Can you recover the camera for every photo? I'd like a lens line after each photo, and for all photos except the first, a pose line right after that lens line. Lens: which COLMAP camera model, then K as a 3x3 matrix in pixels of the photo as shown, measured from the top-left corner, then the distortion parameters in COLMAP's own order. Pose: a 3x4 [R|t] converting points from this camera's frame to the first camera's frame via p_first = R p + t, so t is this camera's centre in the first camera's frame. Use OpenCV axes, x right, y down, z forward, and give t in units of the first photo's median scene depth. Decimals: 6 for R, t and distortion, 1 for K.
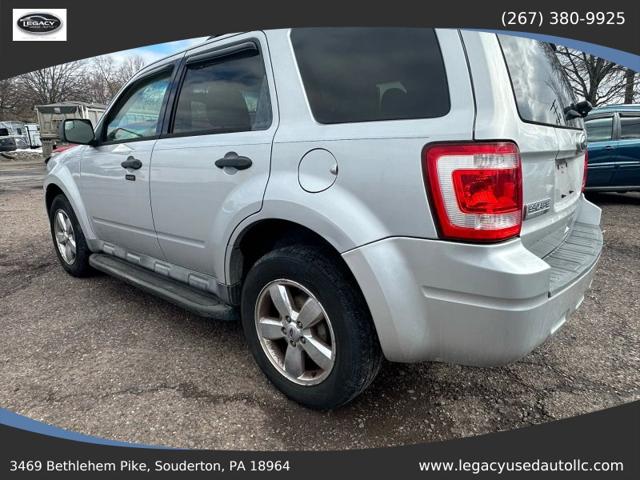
lens RADIAL K [[415.1, 0, 320.0], [0, 415.1, 240.0], [0, 0, 1]] dist [-0.013526, 0.001051]
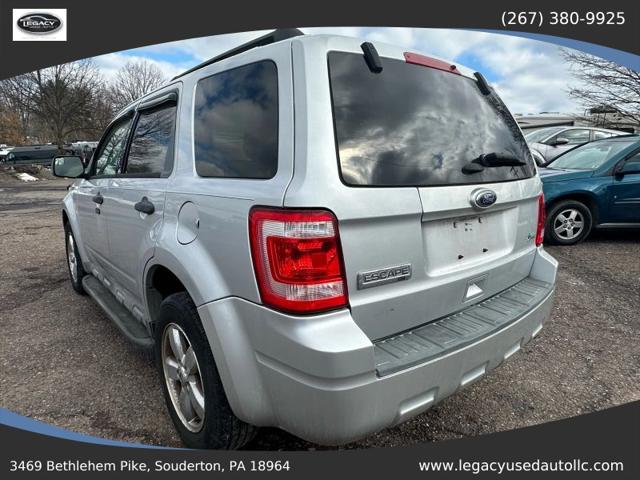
lens RADIAL K [[415.1, 0, 320.0], [0, 415.1, 240.0], [0, 0, 1]] dist [-0.013526, 0.001051]
pose [[0.983931, 0.046099, -0.172494, 0.425157], [-0.053312, 0.997877, -0.037415, -0.090313], [0.170403, 0.046010, 0.984300, 0.048228]]
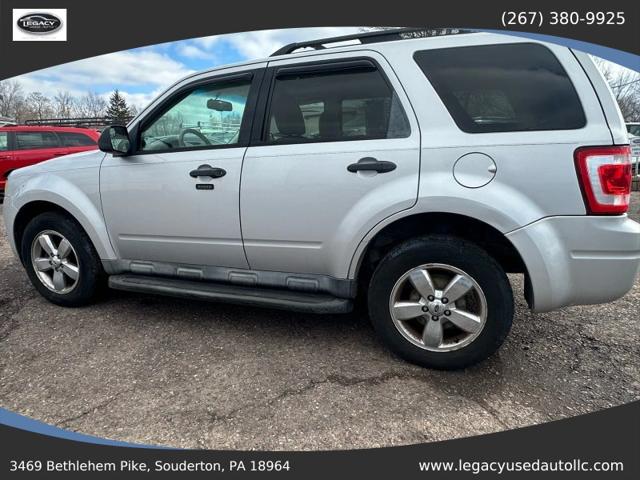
lens RADIAL K [[415.1, 0, 320.0], [0, 415.1, 240.0], [0, 0, 1]] dist [-0.013526, 0.001051]
pose [[0.931003, -0.090083, 0.353721, -0.779140], [0.095468, 0.995430, 0.002235, -0.005231], [-0.352305, 0.031688, 0.935348, 0.007699]]
